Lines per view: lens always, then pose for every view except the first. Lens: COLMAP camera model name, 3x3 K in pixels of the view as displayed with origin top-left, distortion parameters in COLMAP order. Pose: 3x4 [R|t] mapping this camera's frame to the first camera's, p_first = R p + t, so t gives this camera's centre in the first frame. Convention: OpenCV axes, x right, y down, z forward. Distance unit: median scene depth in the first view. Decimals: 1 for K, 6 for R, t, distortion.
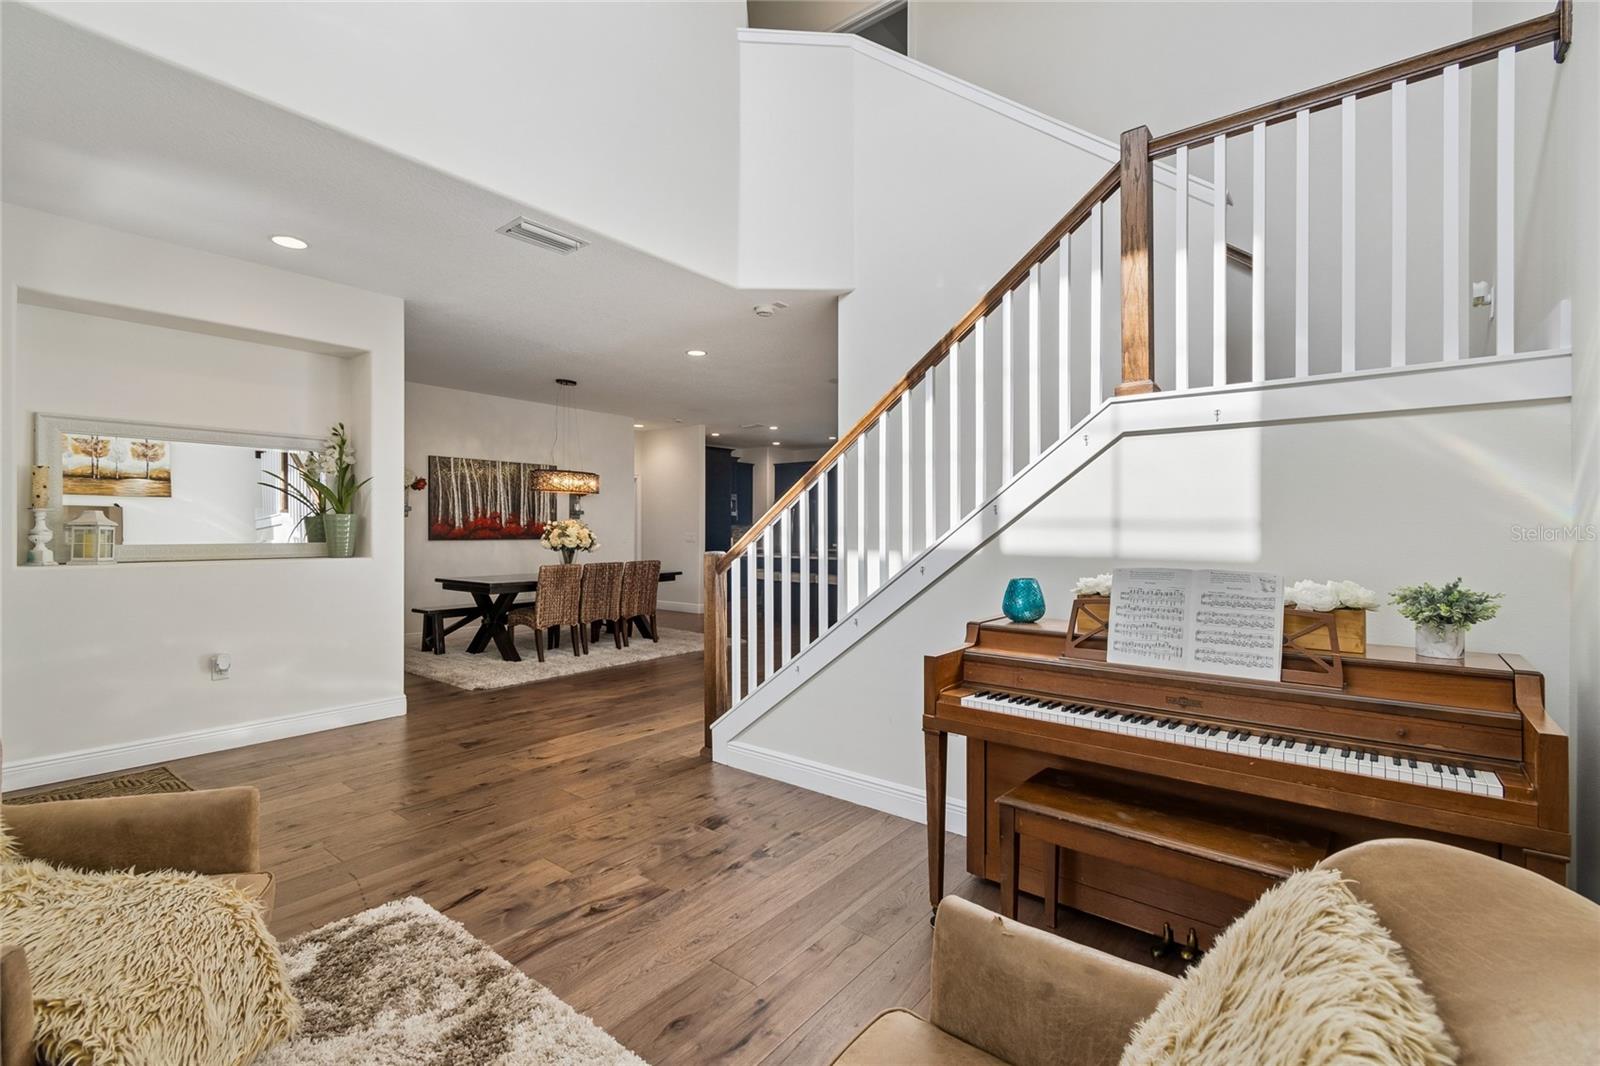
lens RADIAL K [[707.1, 0, 801.2], [0, 707.1, 526.6], [0, 0, 1]] dist [-0.002039, -0.000279]
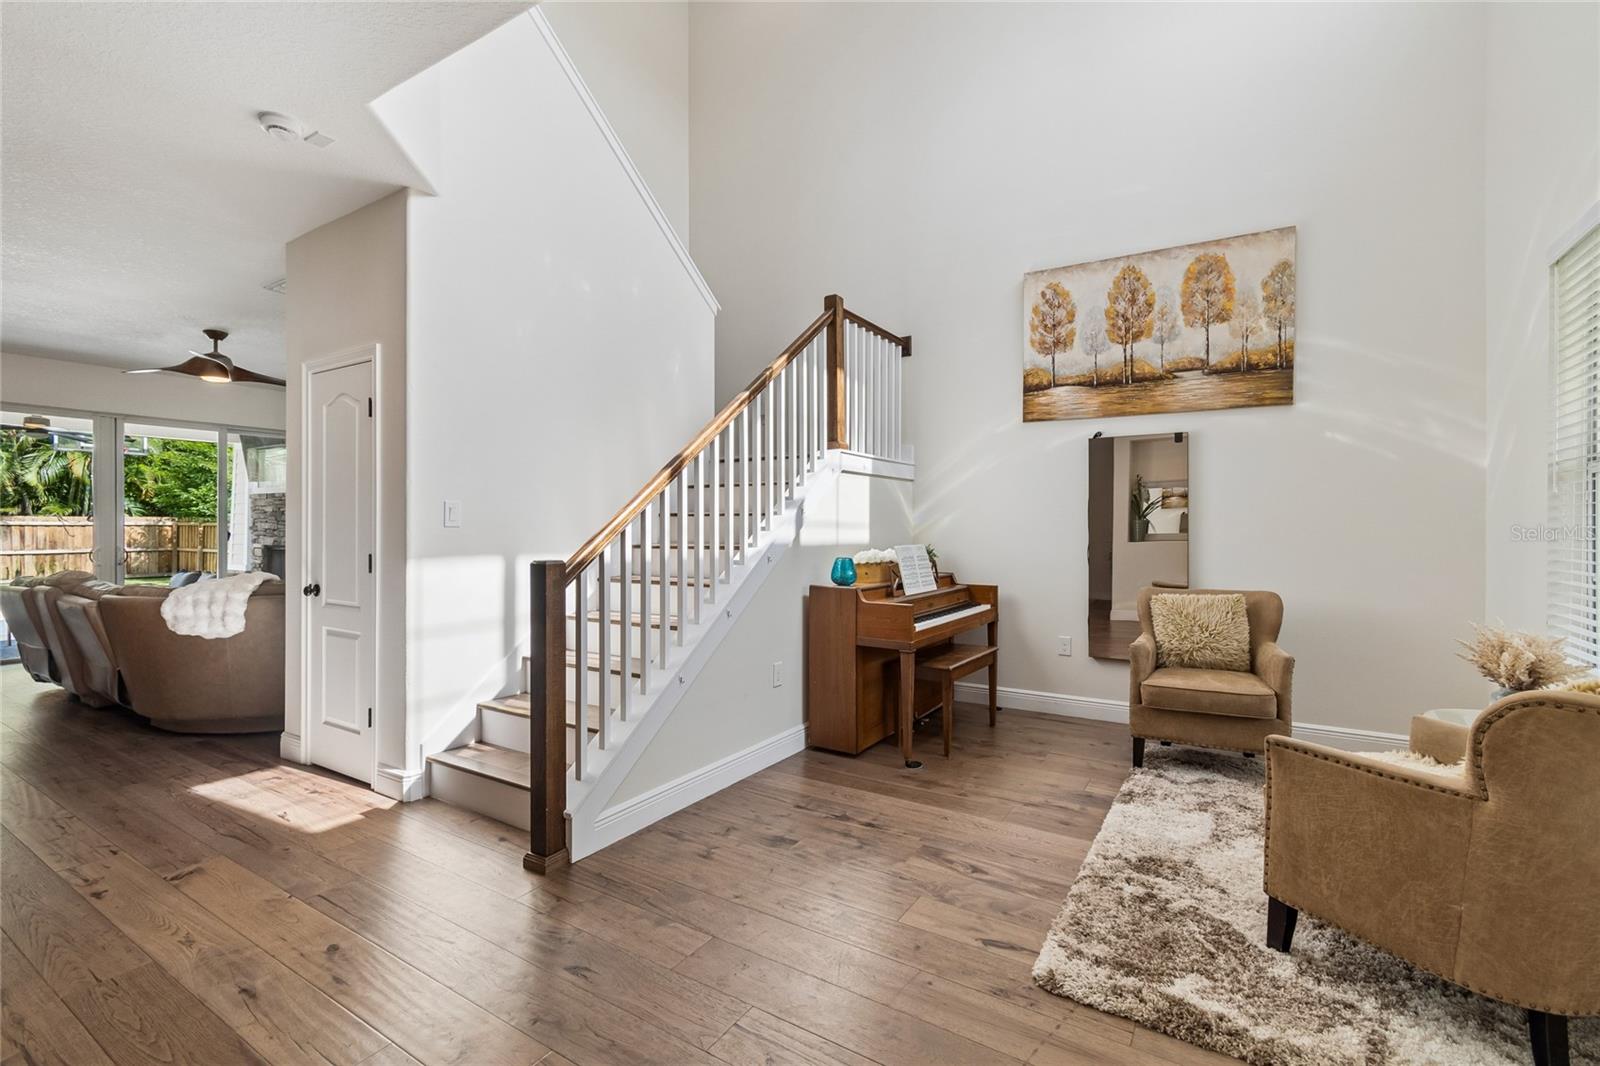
lens RADIAL K [[707.1, 0, 802.9], [0, 707.1, 532.4], [0, 0, 1]] dist [-0.002039, -0.000279]
pose [[-0.106832, -0.010746, 0.994219, -1.257083], [-0.001557, 0.999942, 0.010641, -0.001322], [-0.994276, -0.000411, -0.106843, 1.278954]]
